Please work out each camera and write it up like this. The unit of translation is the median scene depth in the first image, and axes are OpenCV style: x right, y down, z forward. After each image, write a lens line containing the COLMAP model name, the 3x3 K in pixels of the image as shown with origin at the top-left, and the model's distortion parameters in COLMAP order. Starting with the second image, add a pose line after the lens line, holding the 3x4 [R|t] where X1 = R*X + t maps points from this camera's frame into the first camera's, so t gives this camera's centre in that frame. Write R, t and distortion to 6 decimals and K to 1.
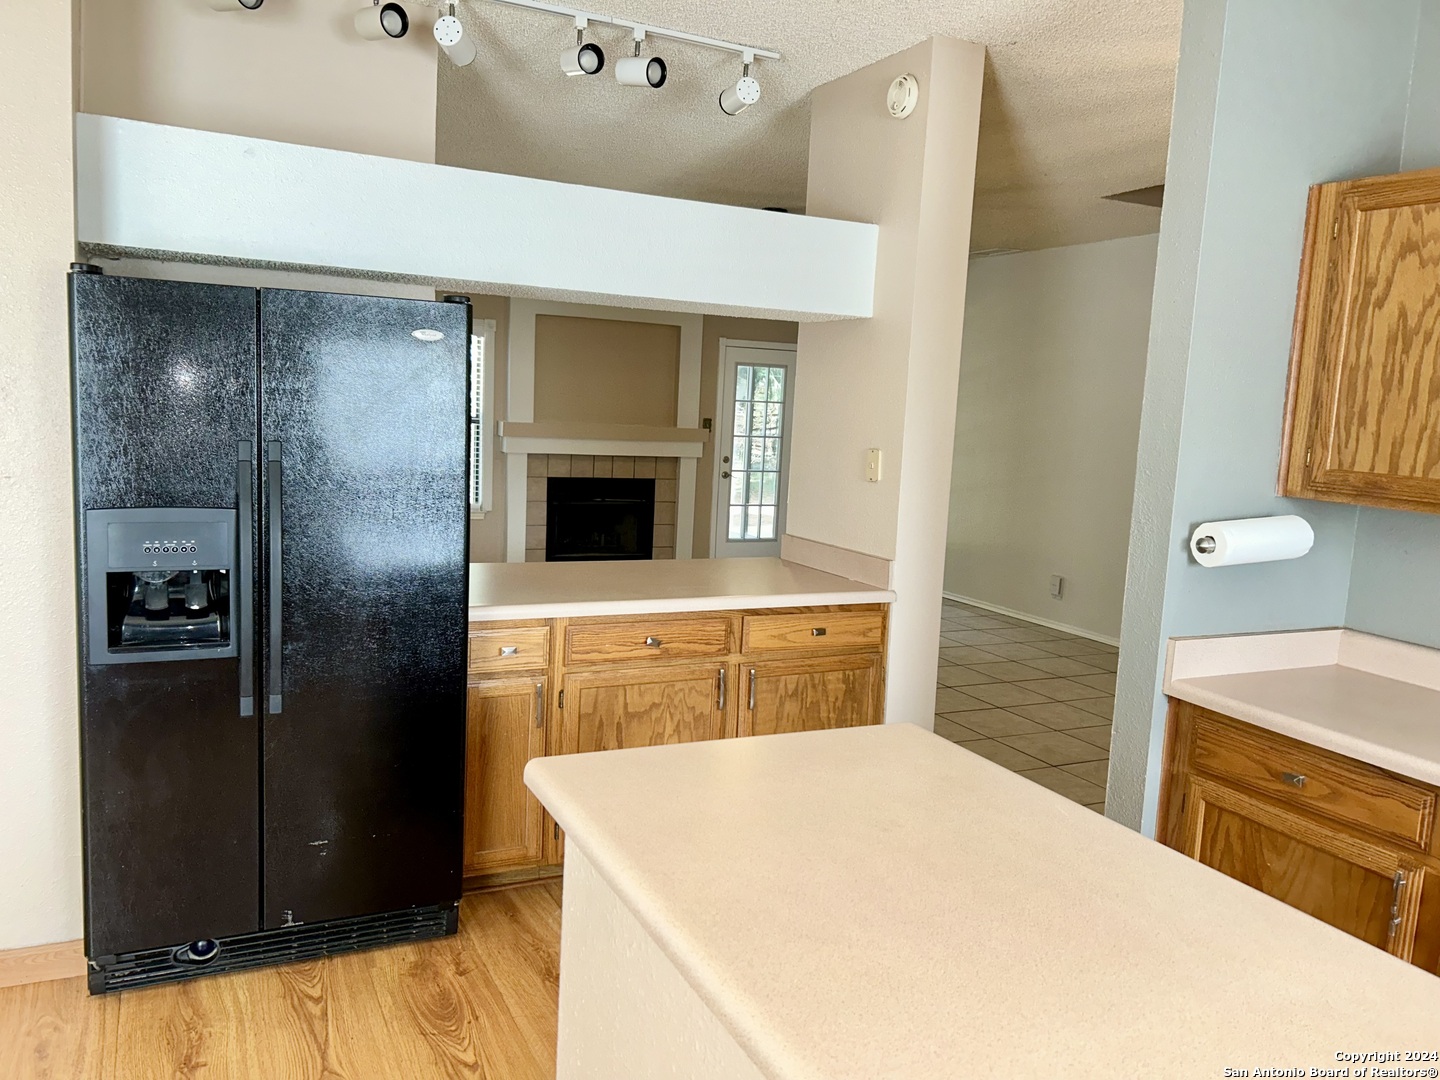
lens RADIAL K [[1089.9, 0, 713.0], [0, 1089.9, 540.5], [0, 0, 1]] dist [0.055813, -0.047274]
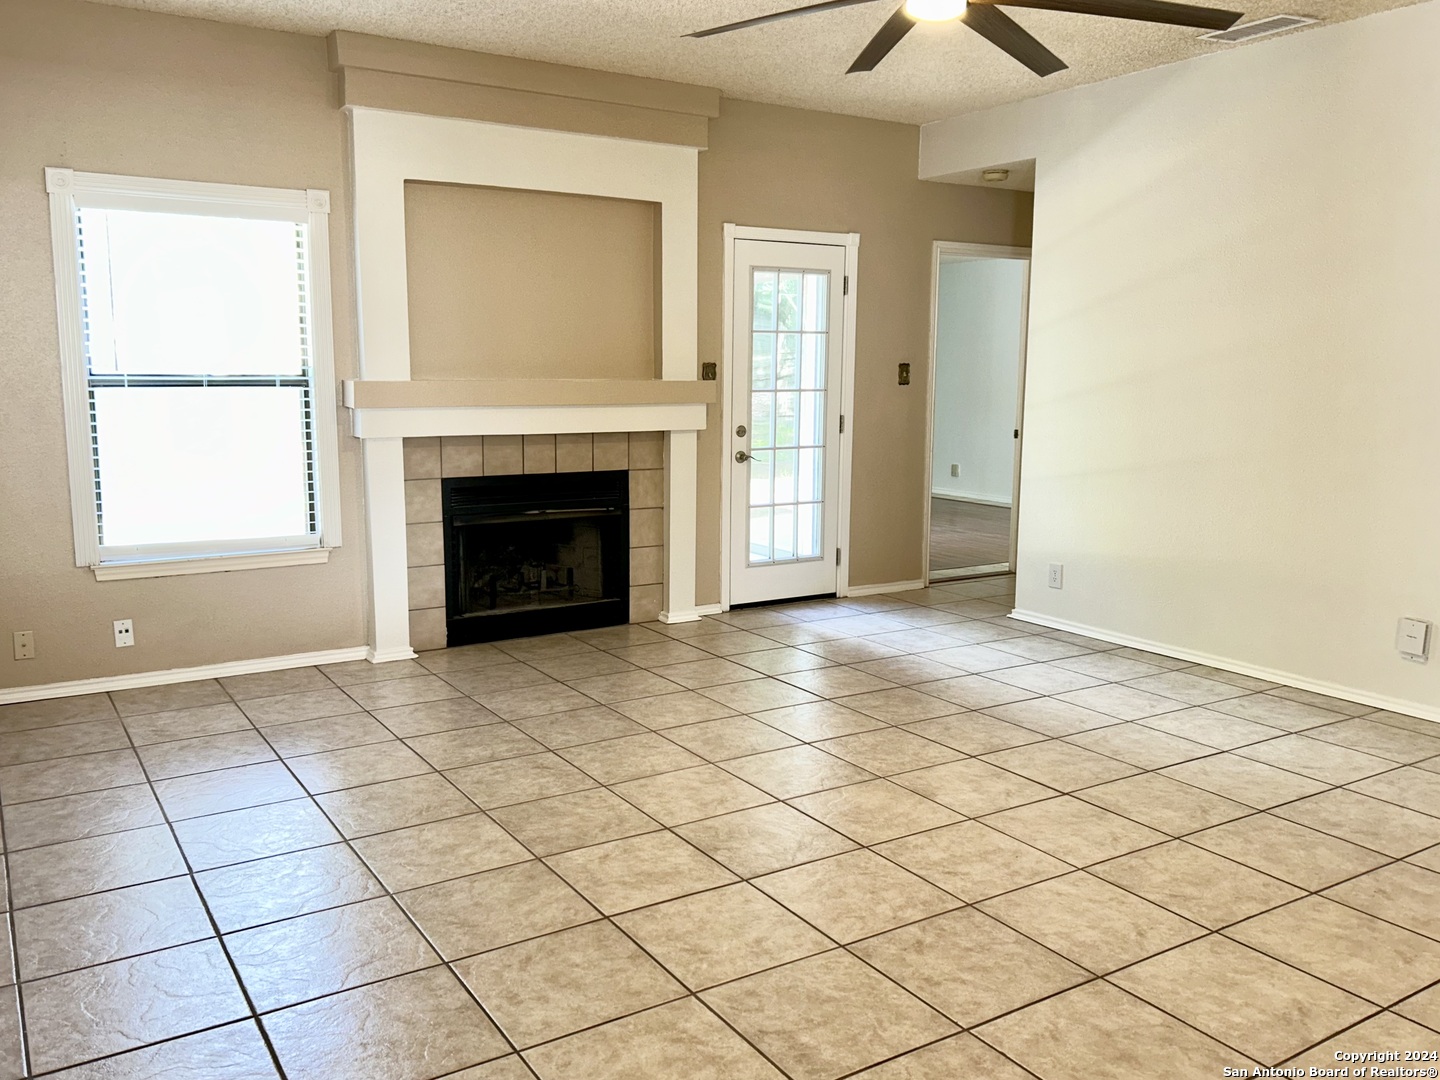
lens RADIAL K [[1180.3, 0, 720.5], [0, 1180.3, 542.4], [0, 0, 1]] dist [0.054723, -0.039812]
pose [[0.993433, -0.054999, 0.100329, -0.070089], [0.052049, 0.998138, 0.031790, -0.035727], [-0.101890, -0.026359, 0.994446, 0.369137]]
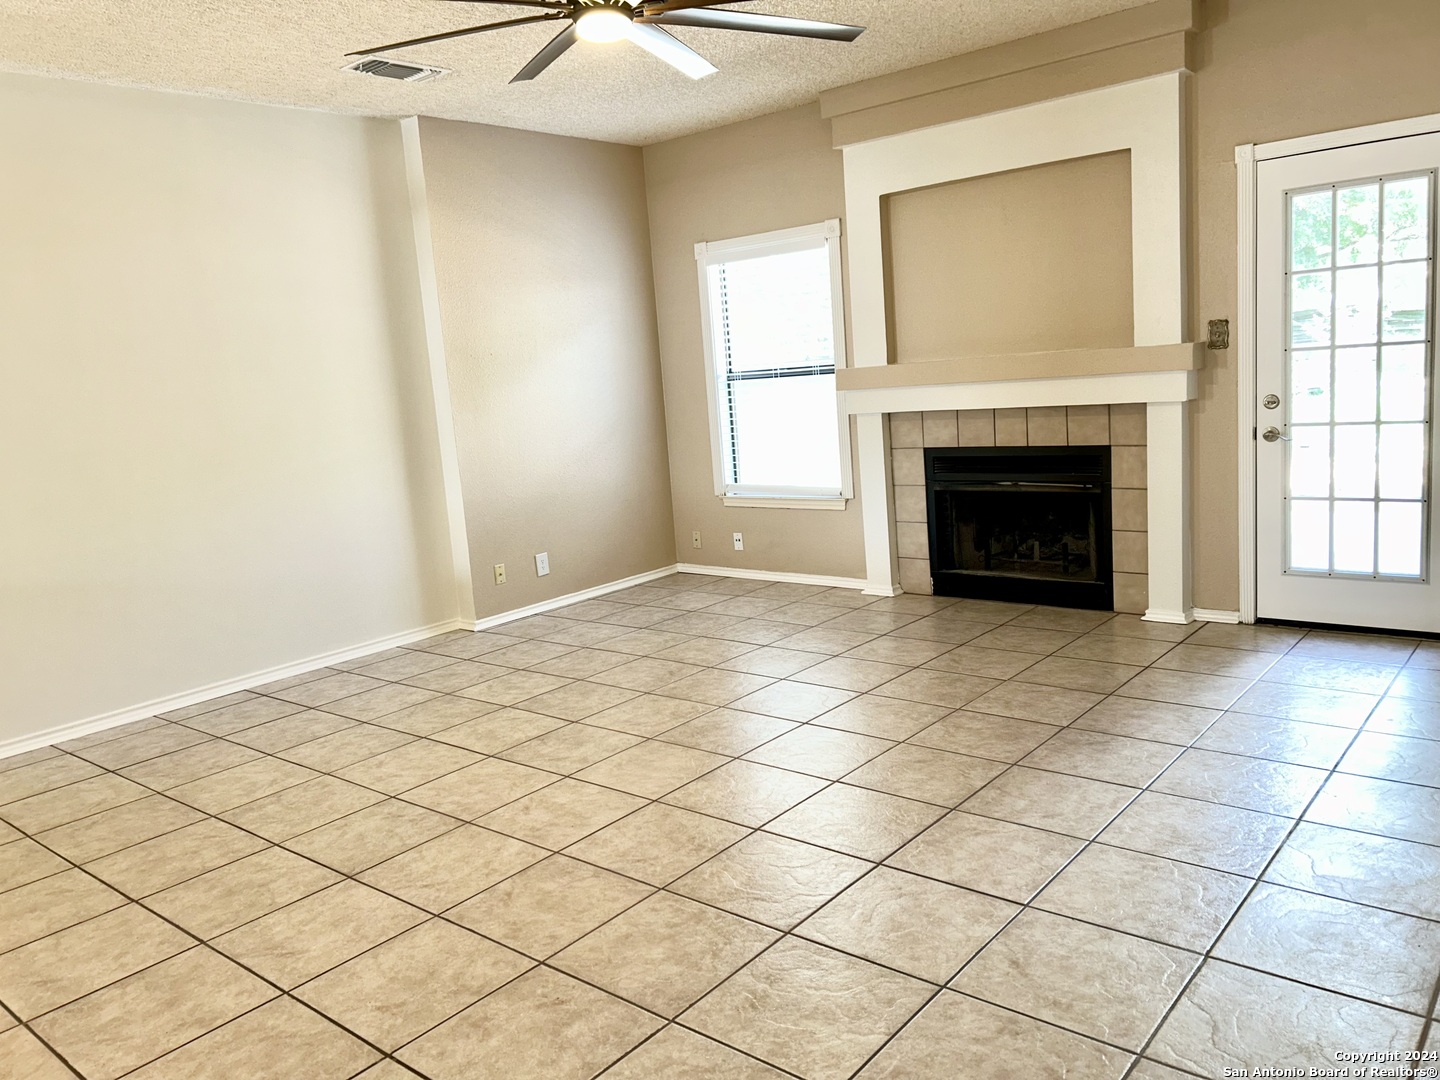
lens RADIAL K [[1089.9, 0, 709.4], [0, 1089.9, 527.7], [0, 0, 1]] dist [0.055813, -0.047274]
pose [[0.392323, 0.059930, -0.917873, 0.372662], [-0.022956, 0.998202, 0.055363, -0.041990], [0.919541, -0.000649, 0.392994, 0.608117]]
